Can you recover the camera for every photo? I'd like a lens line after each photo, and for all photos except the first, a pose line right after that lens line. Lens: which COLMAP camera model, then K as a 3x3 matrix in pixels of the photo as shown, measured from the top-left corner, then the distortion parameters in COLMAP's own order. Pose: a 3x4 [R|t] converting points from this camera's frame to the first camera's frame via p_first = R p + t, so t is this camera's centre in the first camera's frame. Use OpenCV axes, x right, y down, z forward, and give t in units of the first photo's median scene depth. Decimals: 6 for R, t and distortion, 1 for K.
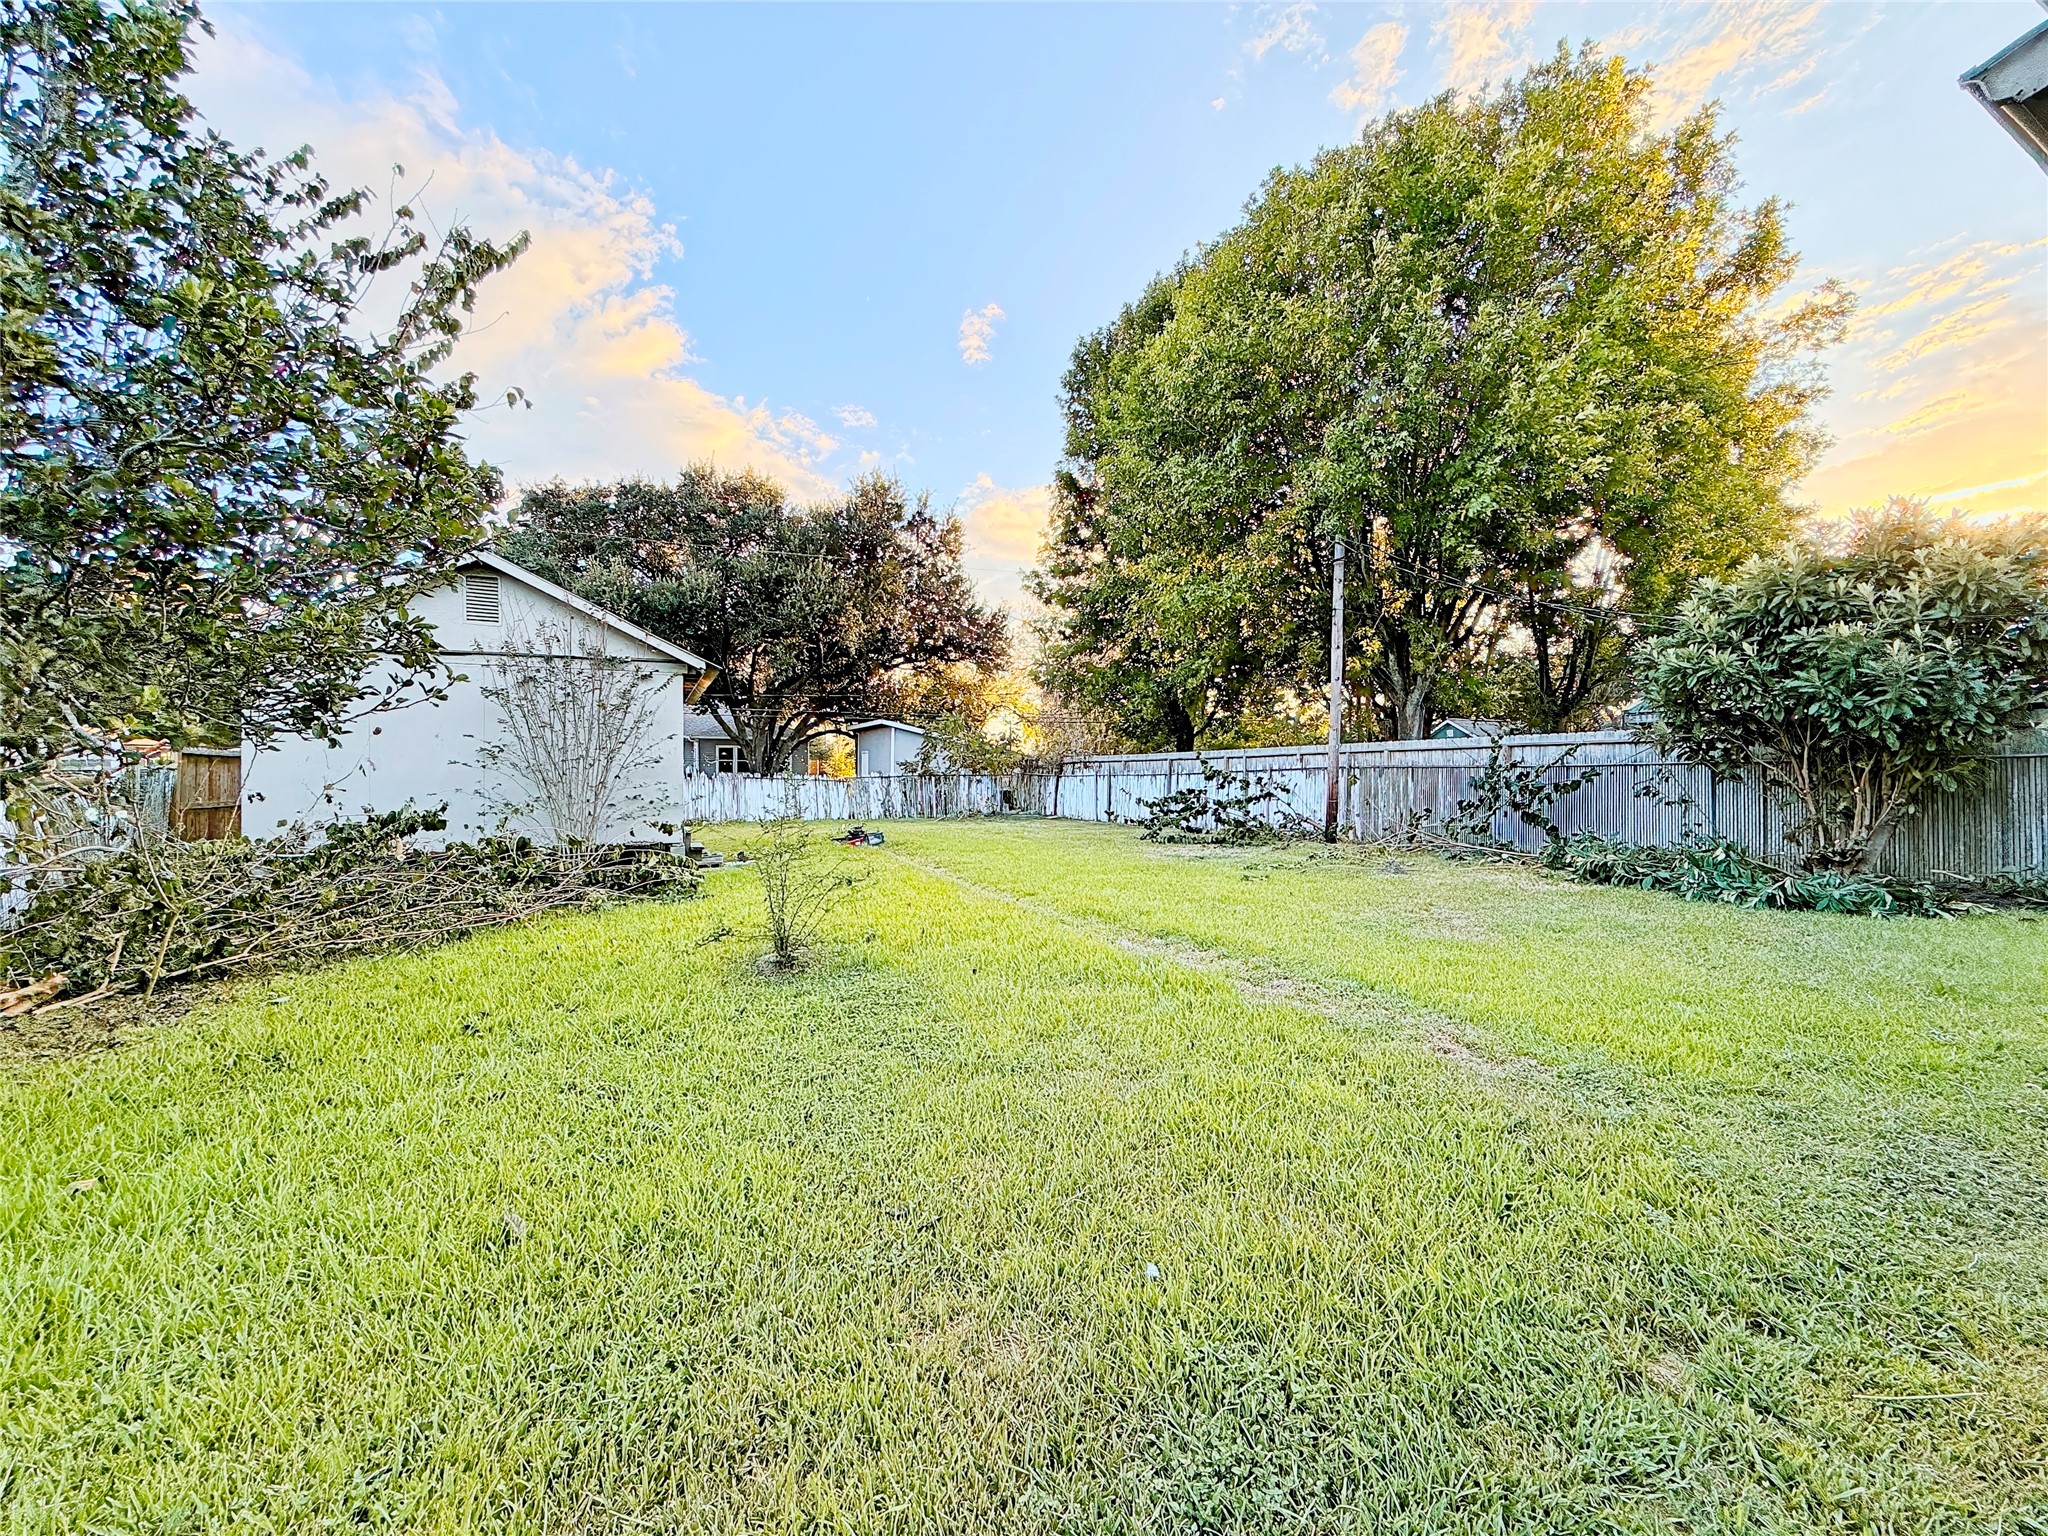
lens RADIAL K [[817.8, 0, 1021.3], [0, 817.8, 777.1], [0, 0, 1]] dist [-0.001369, 0.001374]
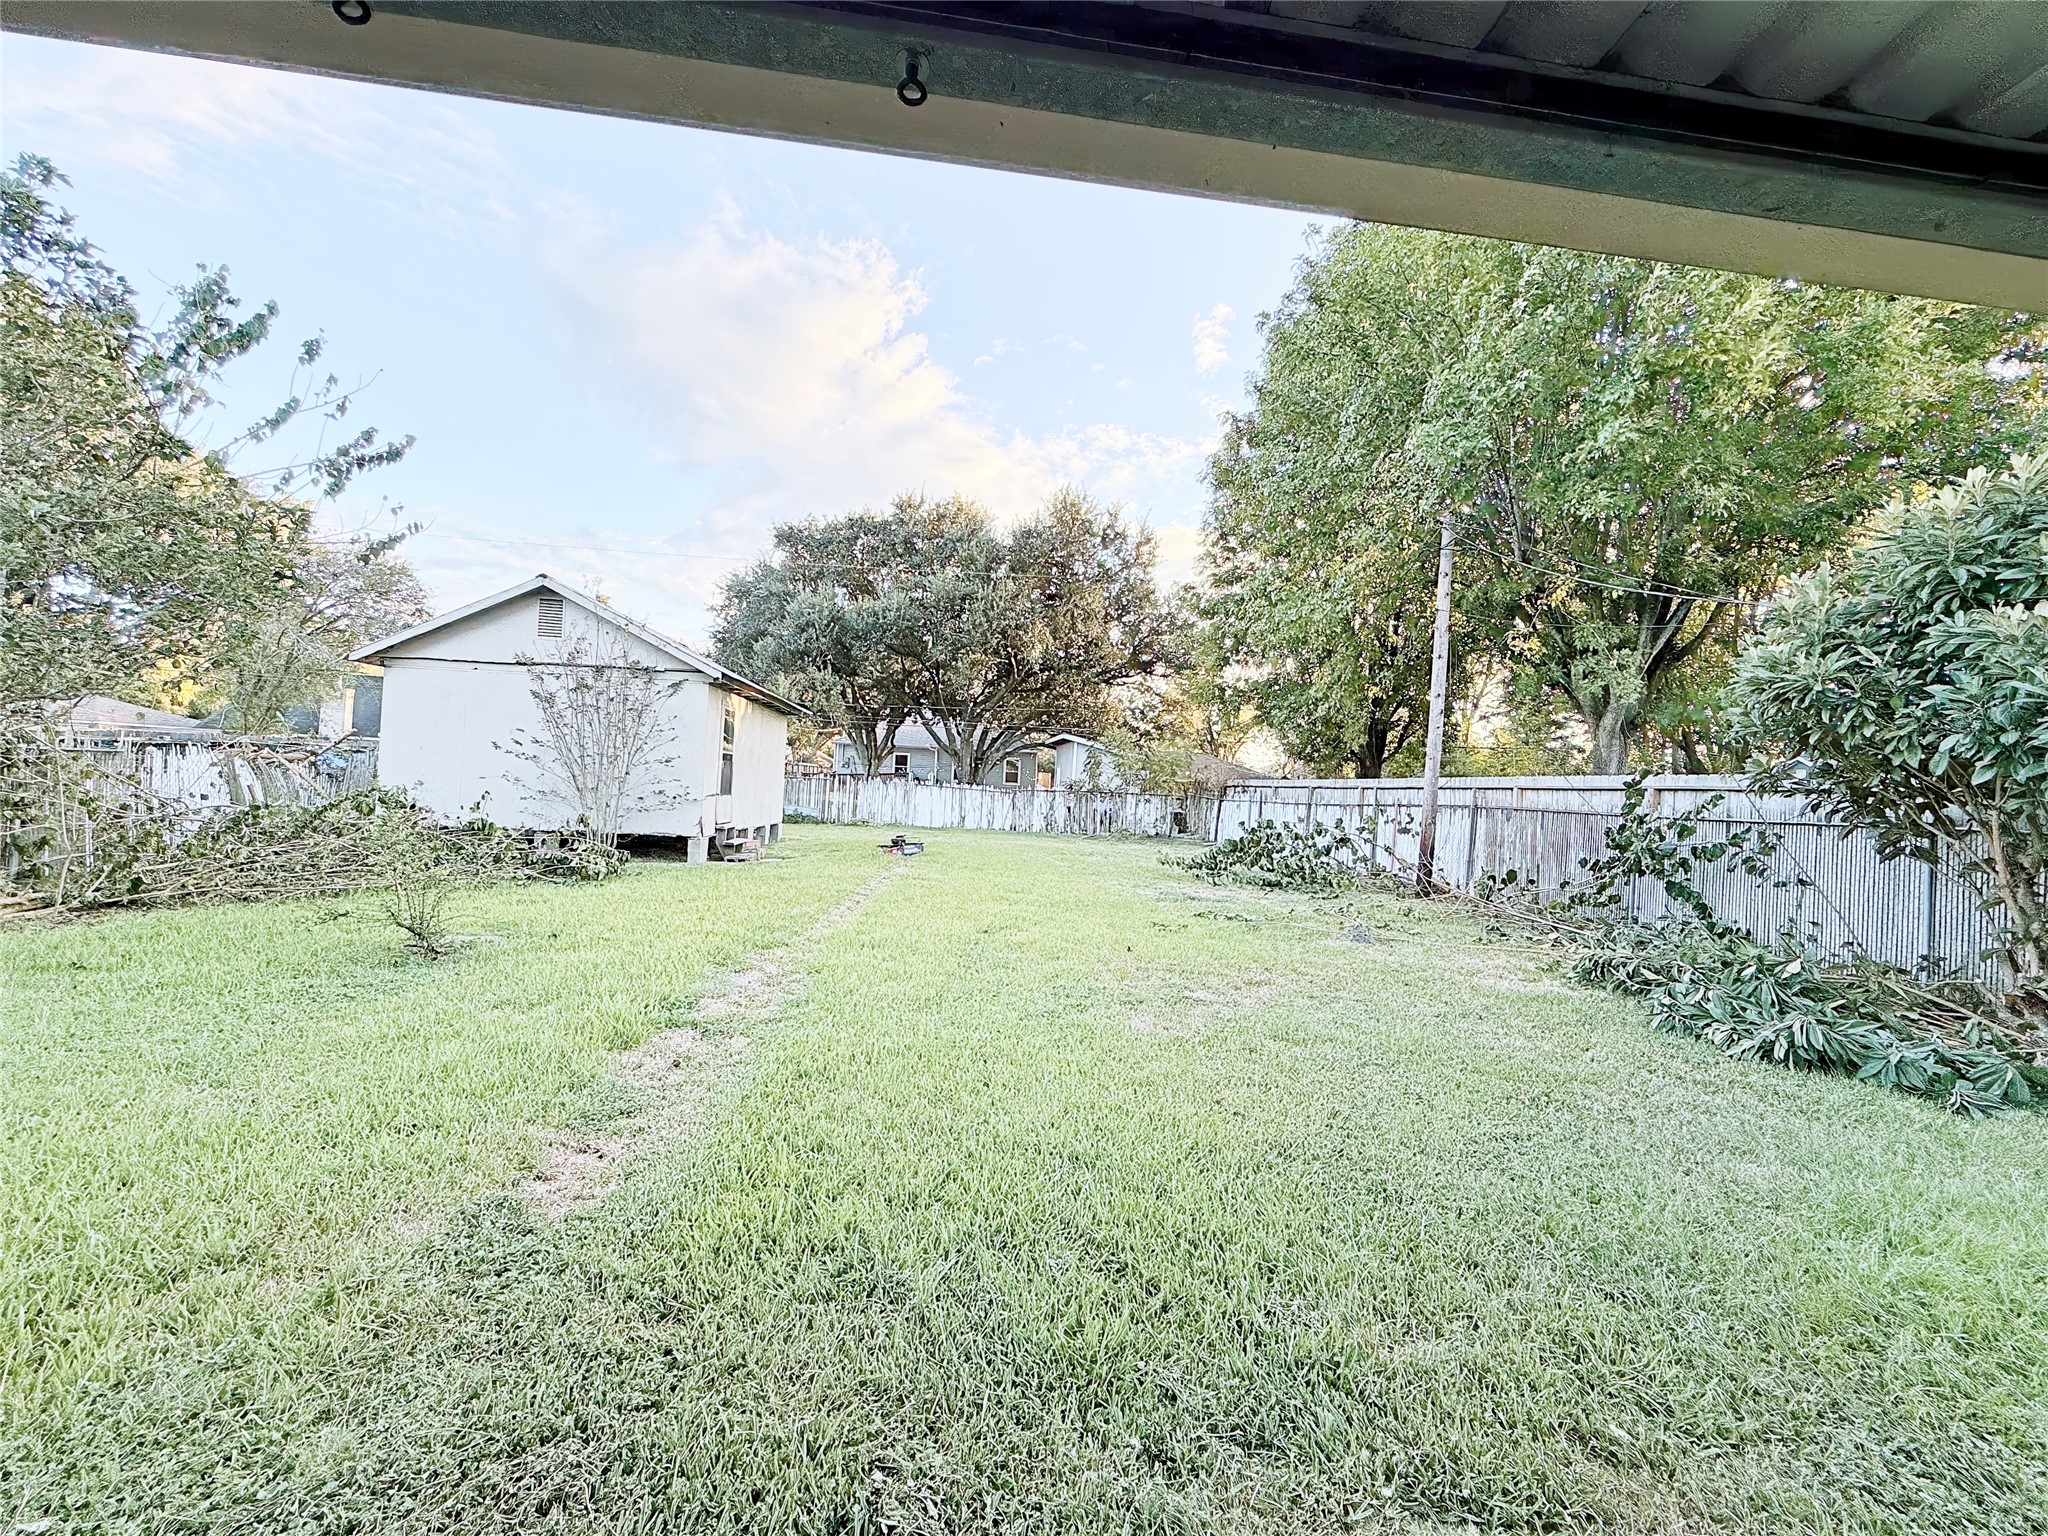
lens RADIAL K [[817.8, 0, 1021.4], [0, 817.8, 774.6], [0, 0, 1]] dist [-0.001369, 0.001374]
pose [[0.928884, 0.046837, -0.367398, 0.164720], [-0.055423, 0.998380, -0.012850, -0.005136], [0.366201, 0.032298, 0.929975, 0.055476]]
